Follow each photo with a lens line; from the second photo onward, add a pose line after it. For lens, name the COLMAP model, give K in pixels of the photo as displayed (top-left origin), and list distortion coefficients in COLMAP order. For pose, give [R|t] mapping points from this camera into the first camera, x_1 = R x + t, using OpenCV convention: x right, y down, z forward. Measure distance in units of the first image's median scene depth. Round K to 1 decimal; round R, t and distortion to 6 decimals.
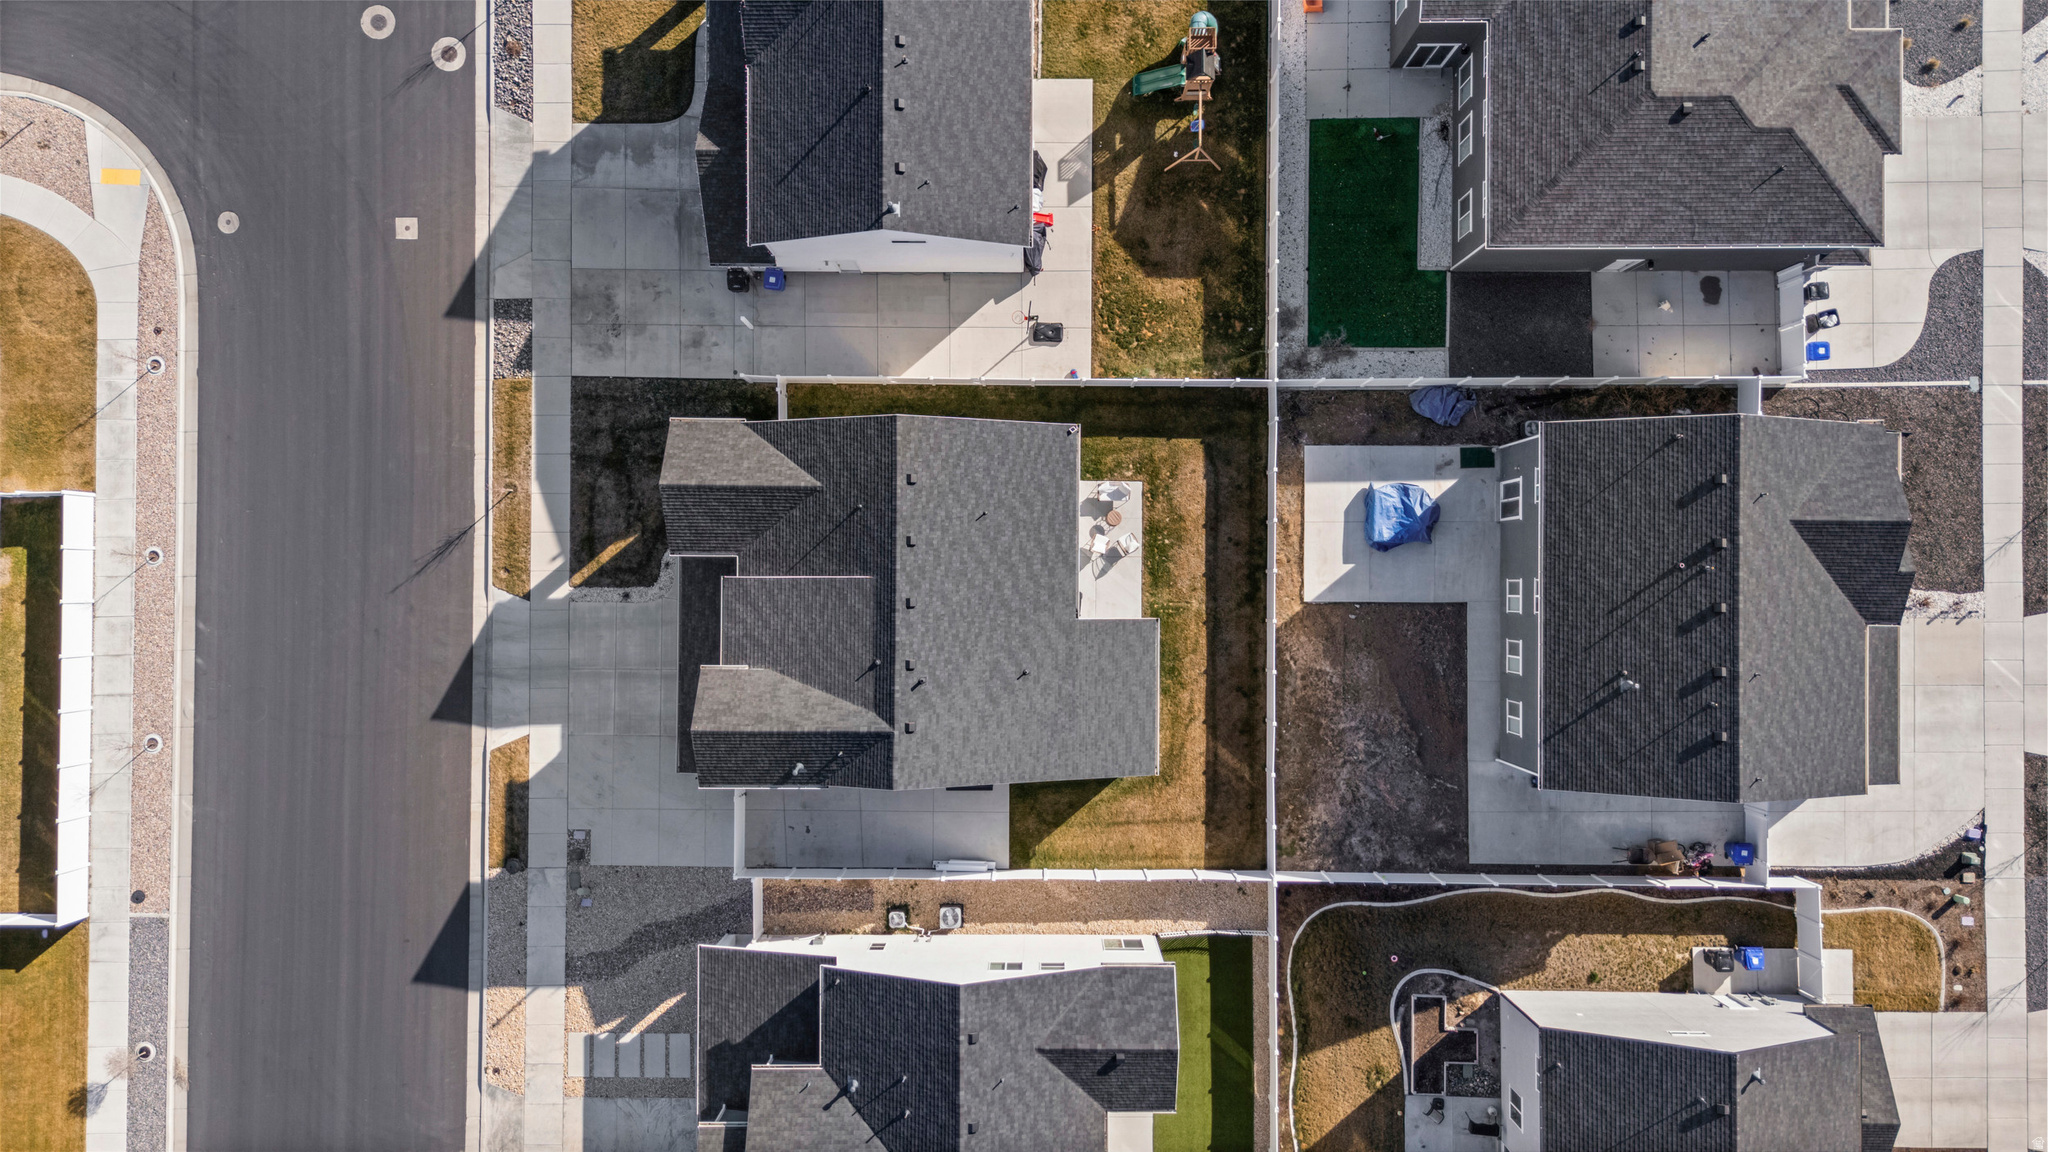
lens RADIAL K [[1515.0, 0, 1023.2], [0, 1515.0, 572.4], [0, 0, 1]] dist [0.042275, -0.000283]
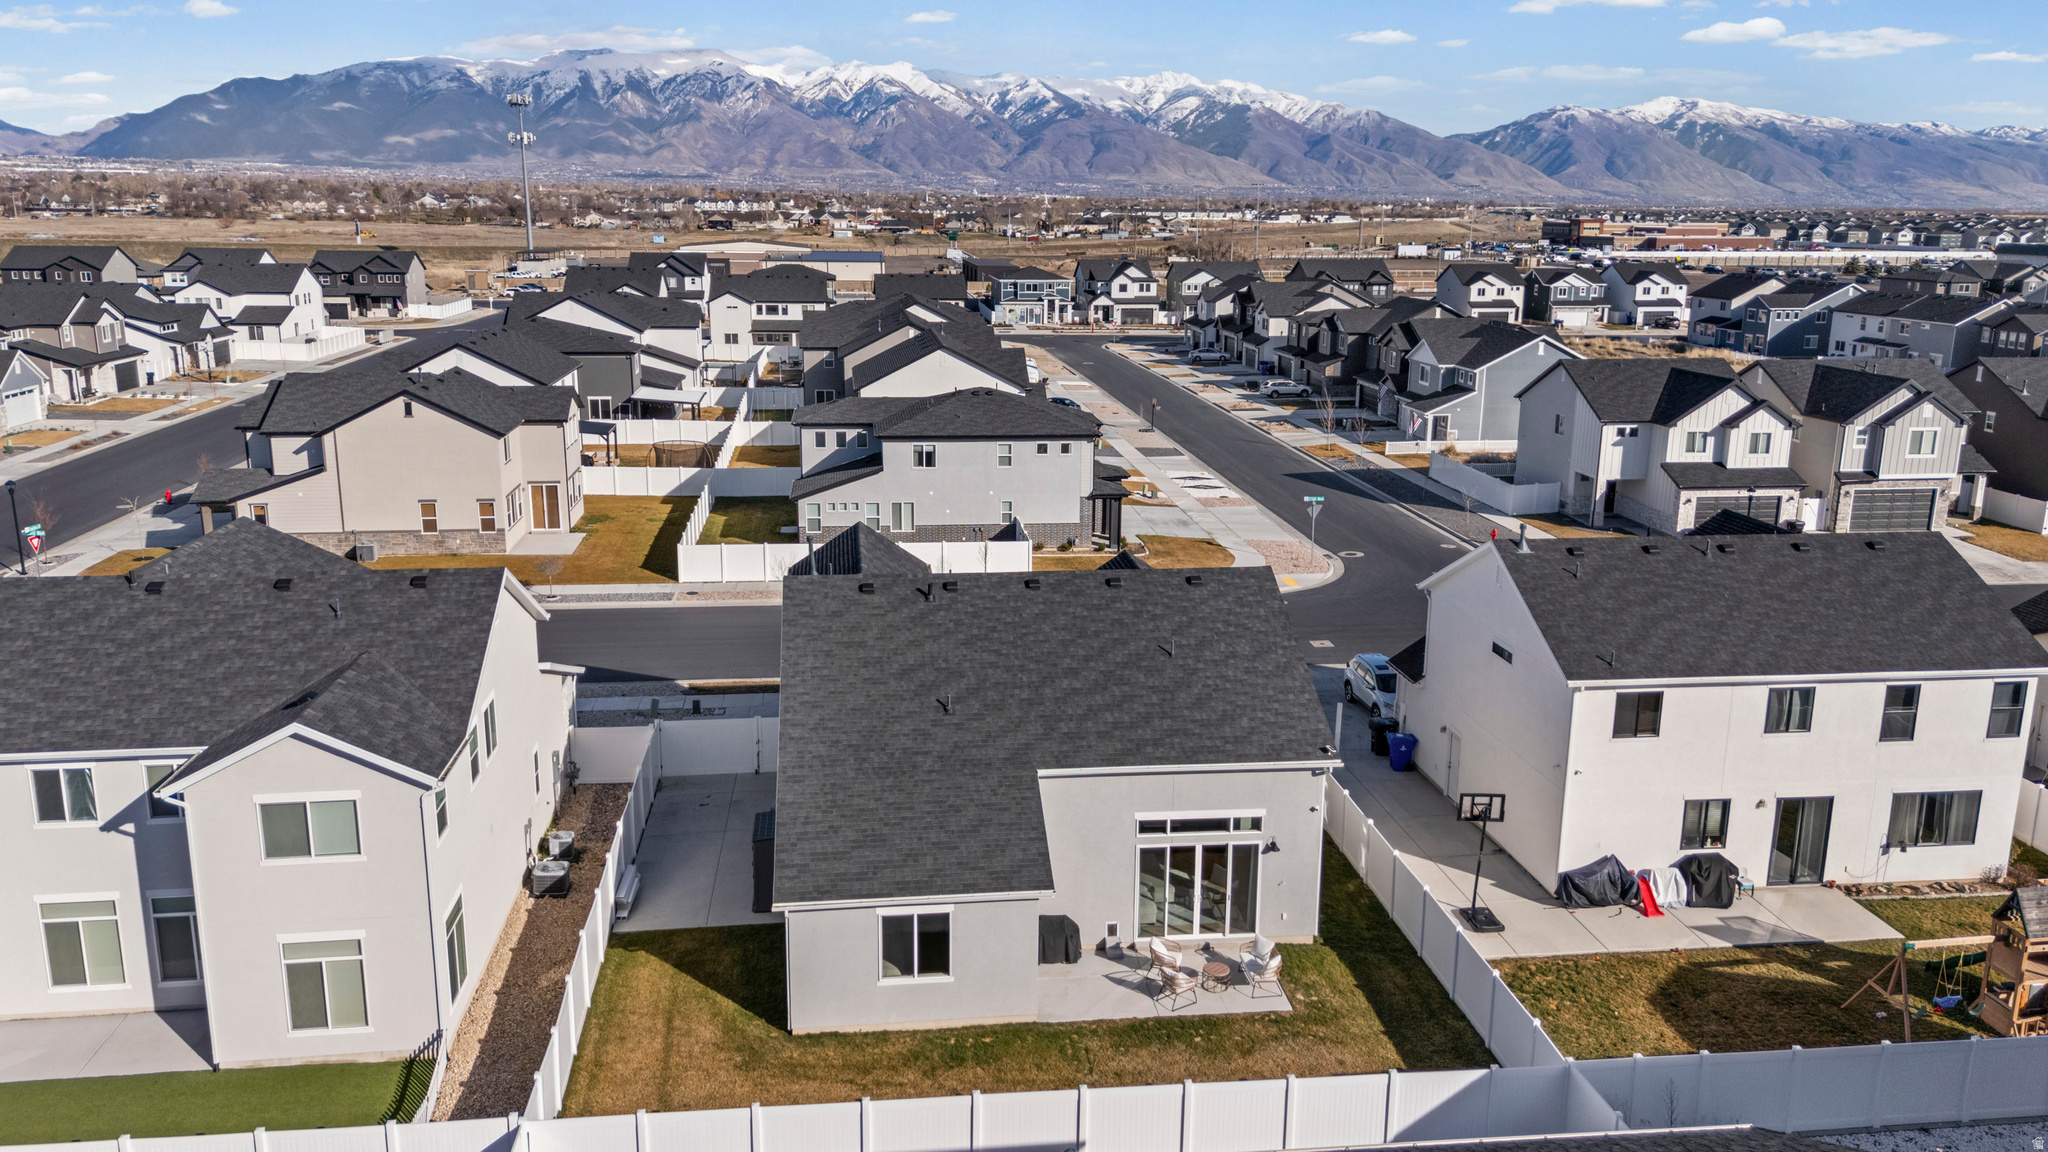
lens RADIAL K [[1515.0, 0, 1033.7], [0, 1515.0, 571.4], [0, 0, 1]] dist [0.042275, -0.000283]
pose [[0.125913, 0.234741, -0.963869, 0.560967], [-0.991923, 0.014805, -0.125972, 0.101362], [-0.015301, 0.971945, 0.234709, 0.707451]]
